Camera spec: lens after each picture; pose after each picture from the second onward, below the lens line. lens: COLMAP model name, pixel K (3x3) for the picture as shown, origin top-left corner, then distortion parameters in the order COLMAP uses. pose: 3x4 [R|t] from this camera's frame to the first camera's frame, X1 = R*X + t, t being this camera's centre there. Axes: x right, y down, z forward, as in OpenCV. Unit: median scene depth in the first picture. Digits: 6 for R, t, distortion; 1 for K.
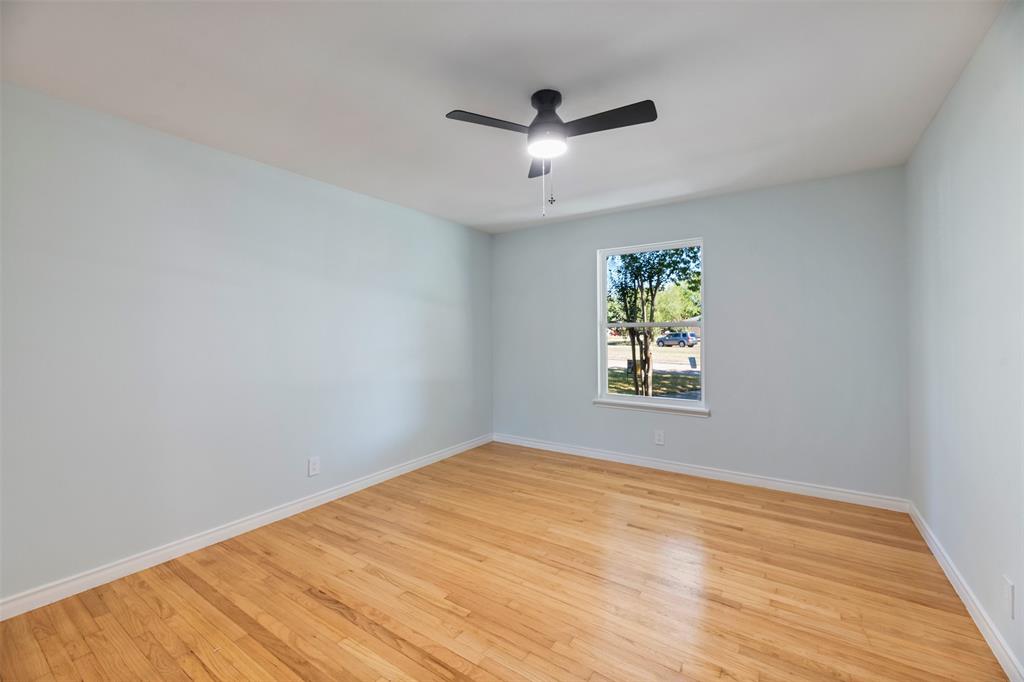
lens RADIAL K [[423.5, 0, 513.7], [0, 423.5, 335.7], [0, 0, 1]] dist [-0.003103, 0.000012]
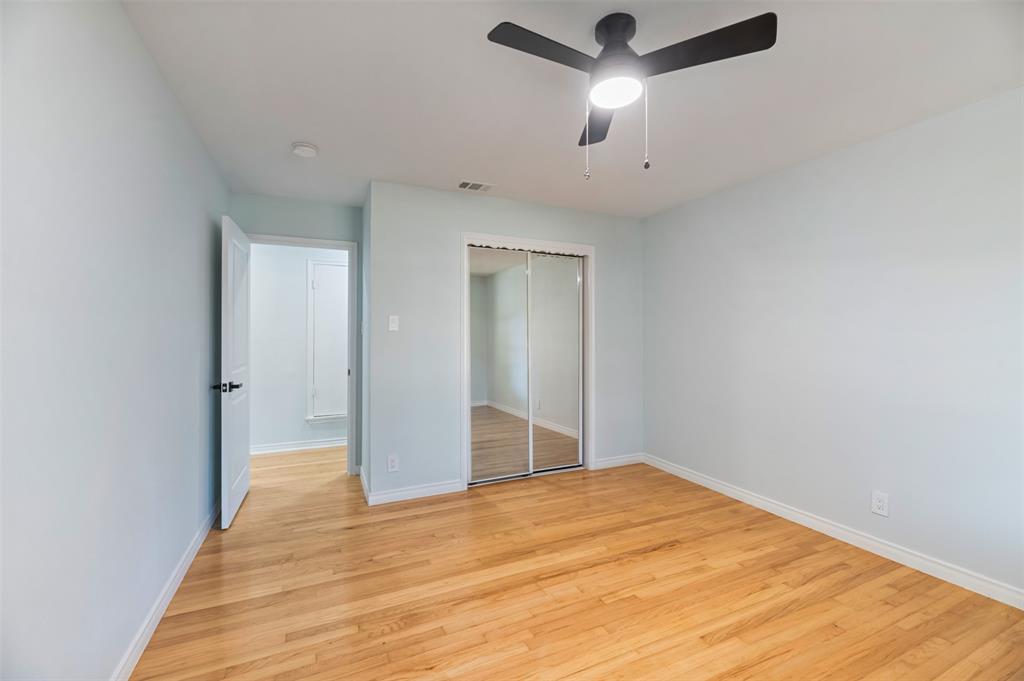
lens RADIAL K [[422.8, 0, 508.4], [0, 422.8, 338.1], [0, 0, 1]] dist [-0.002196, -0.000319]
pose [[-0.523561, 0.016426, -0.851830, 0.701400], [-0.002348, 0.999783, 0.020722, -0.015927], [0.851985, 0.012849, -0.523409, 1.040507]]
